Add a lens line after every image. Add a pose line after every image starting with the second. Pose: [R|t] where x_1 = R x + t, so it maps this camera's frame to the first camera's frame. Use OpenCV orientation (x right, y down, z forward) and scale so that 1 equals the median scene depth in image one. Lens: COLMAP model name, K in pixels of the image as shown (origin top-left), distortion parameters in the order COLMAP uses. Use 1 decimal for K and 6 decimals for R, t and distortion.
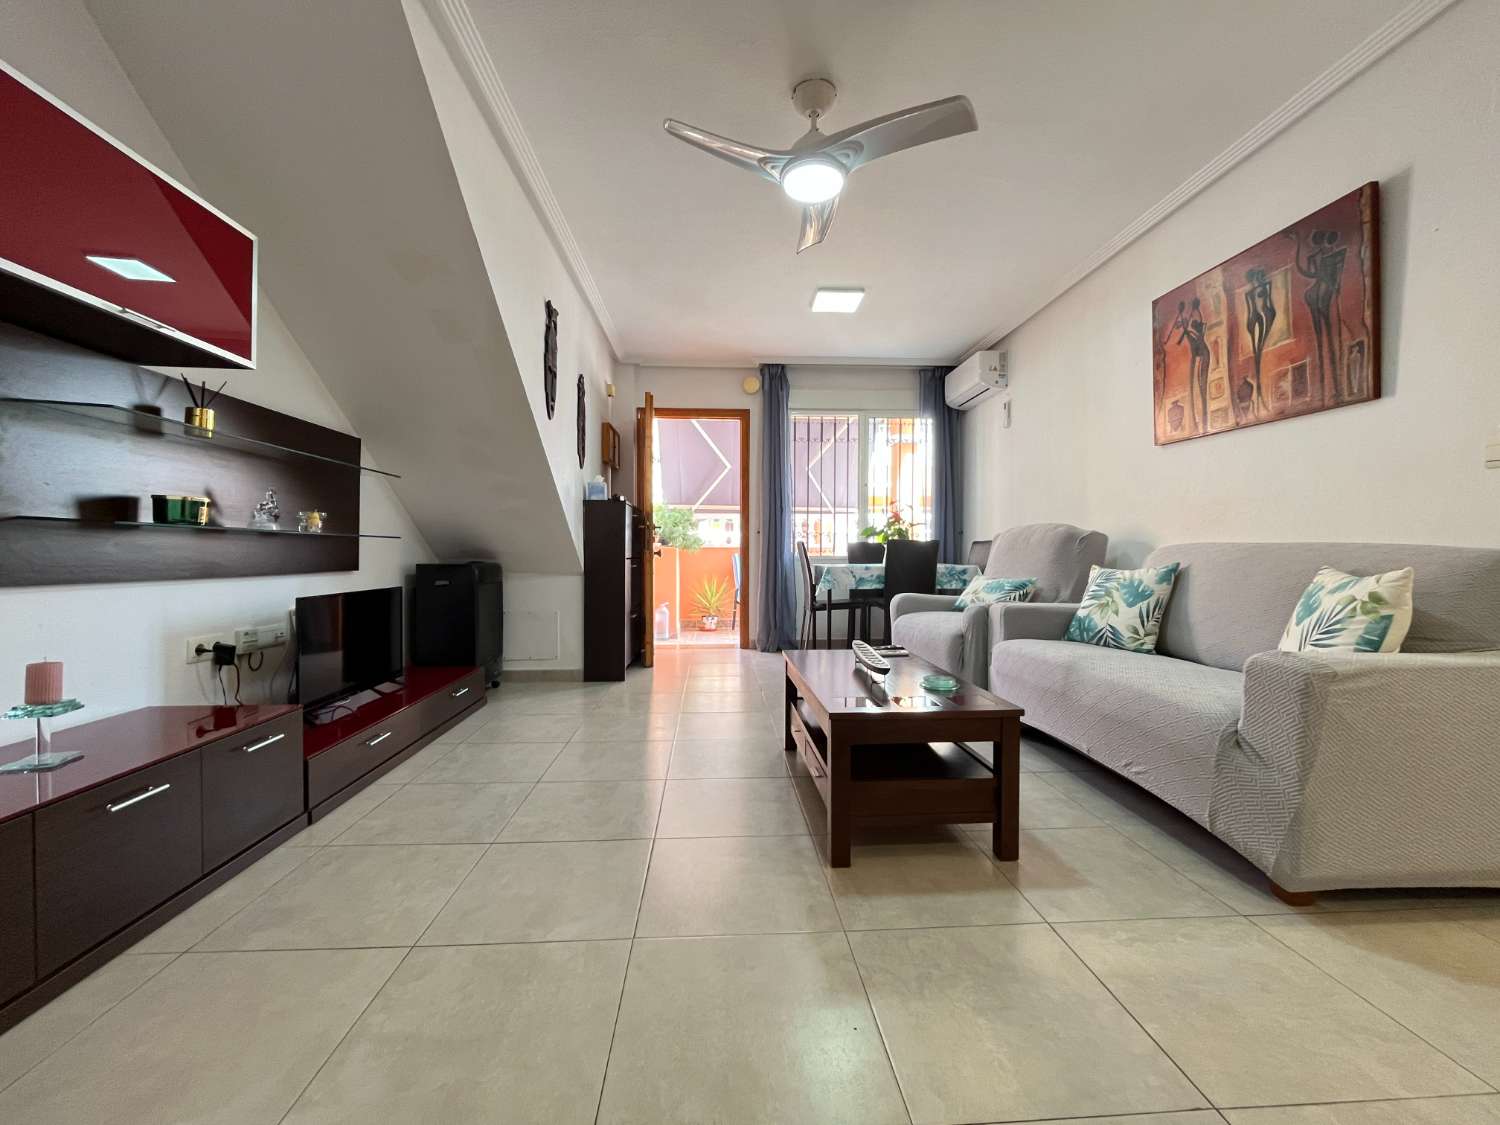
lens RADIAL K [[614.5, 0, 752.7], [0, 614.5, 557.3], [0, 0, 1]] dist [-0.001672, -0.001089]
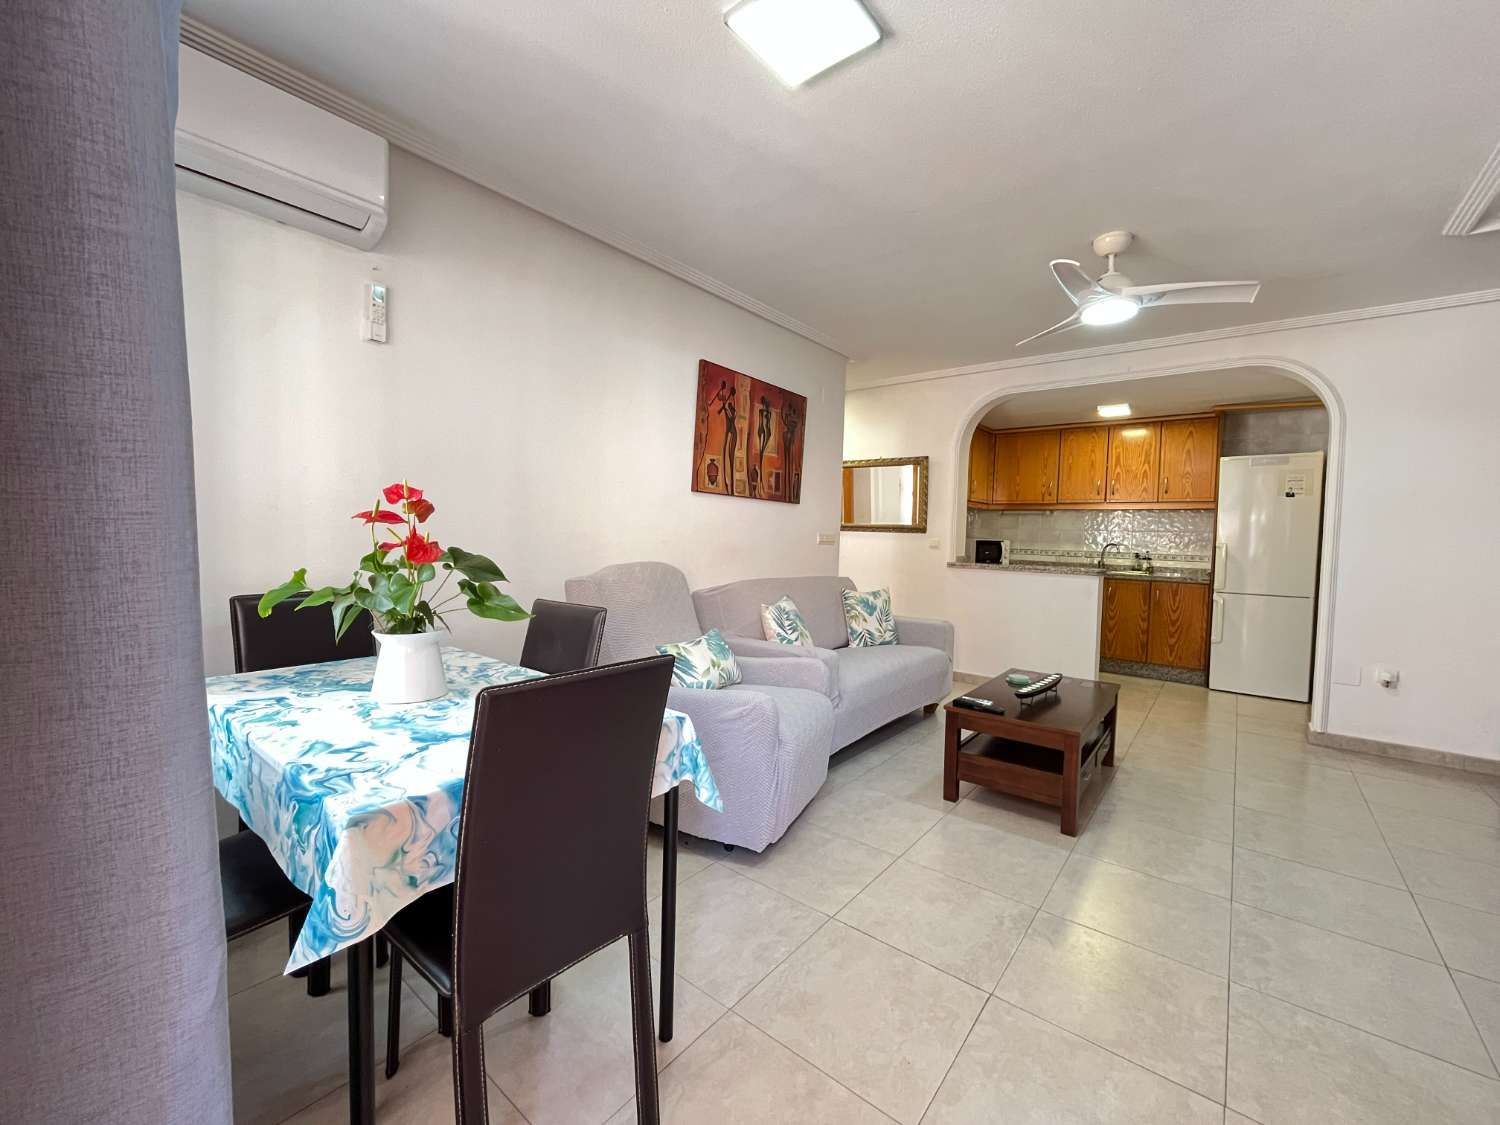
lens RADIAL K [[614.5, 0, 752.5], [0, 614.5, 561.6], [0, 0, 1]] dist [-0.001672, -0.001089]
pose [[-0.731692, -0.052471, 0.679613, -0.210065], [-0.022599, 0.998352, 0.052749, -0.141316], [-0.681261, 0.023238, -0.731672, 2.102230]]
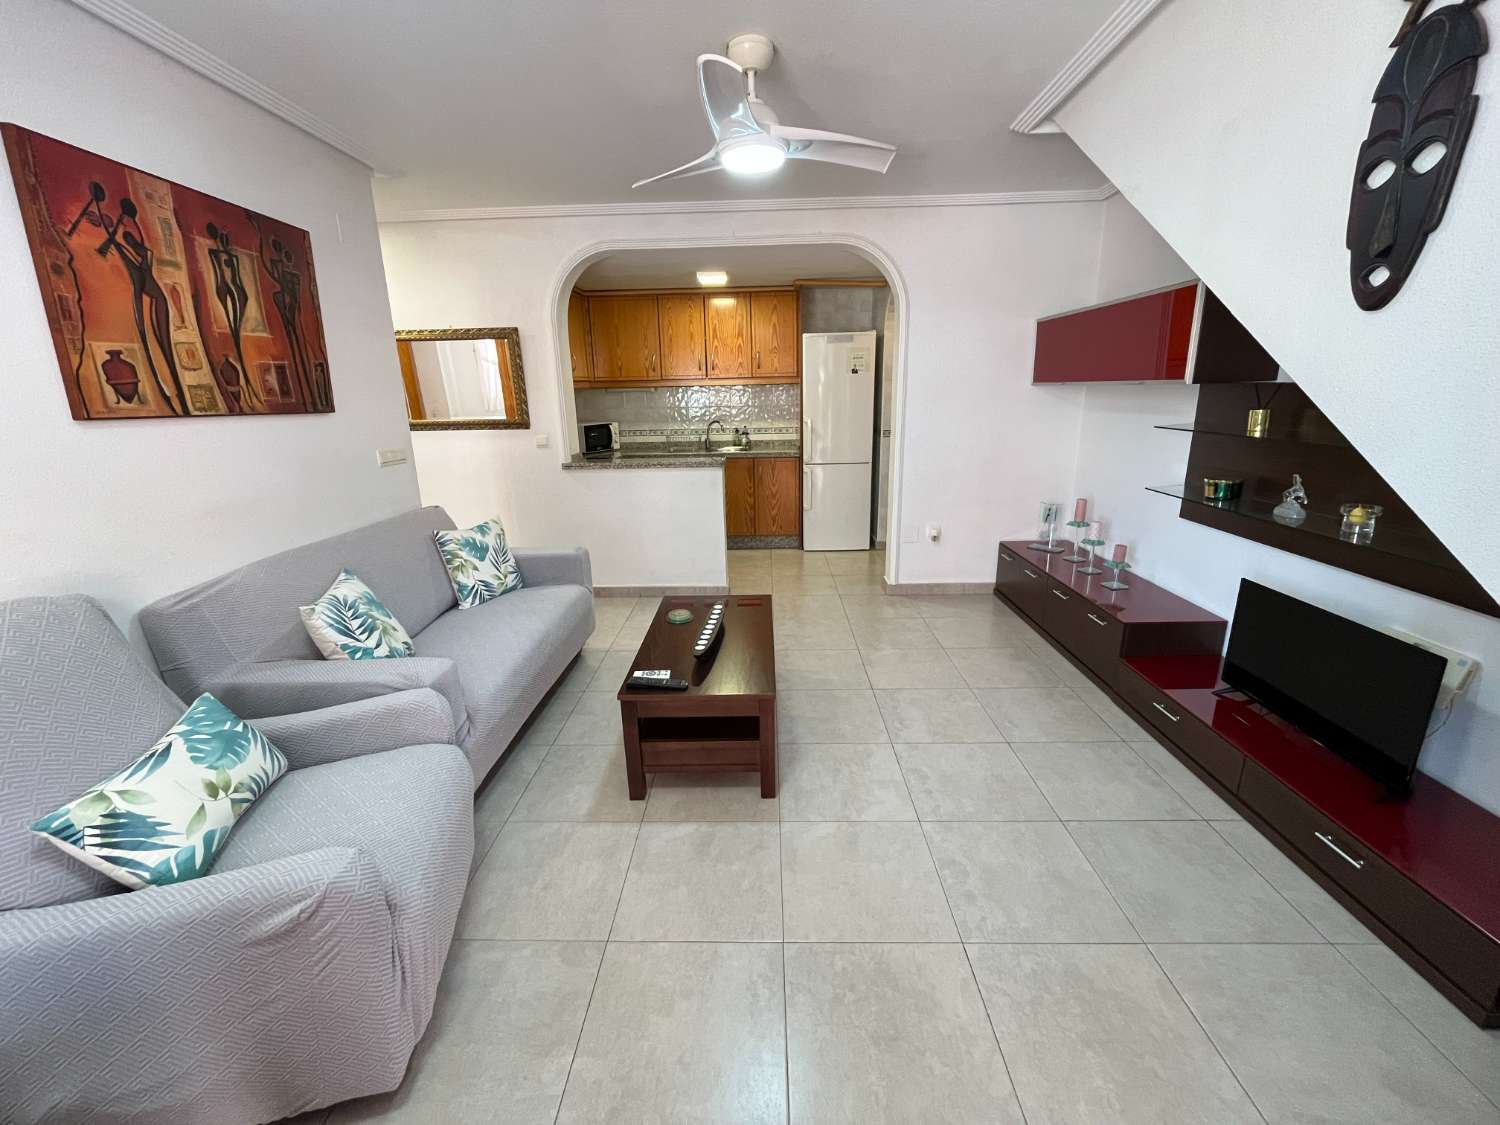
lens RADIAL K [[614.5, 0, 751.0], [0, 614.5, 562.8], [0, 0, 1]] dist [-0.001672, -0.001089]
pose [[-0.994477, -0.010740, 0.104399, 0.000472], [0.018627, 0.960895, 0.276287, -0.241496], [-0.103284, 0.276706, -0.955388, 1.813640]]
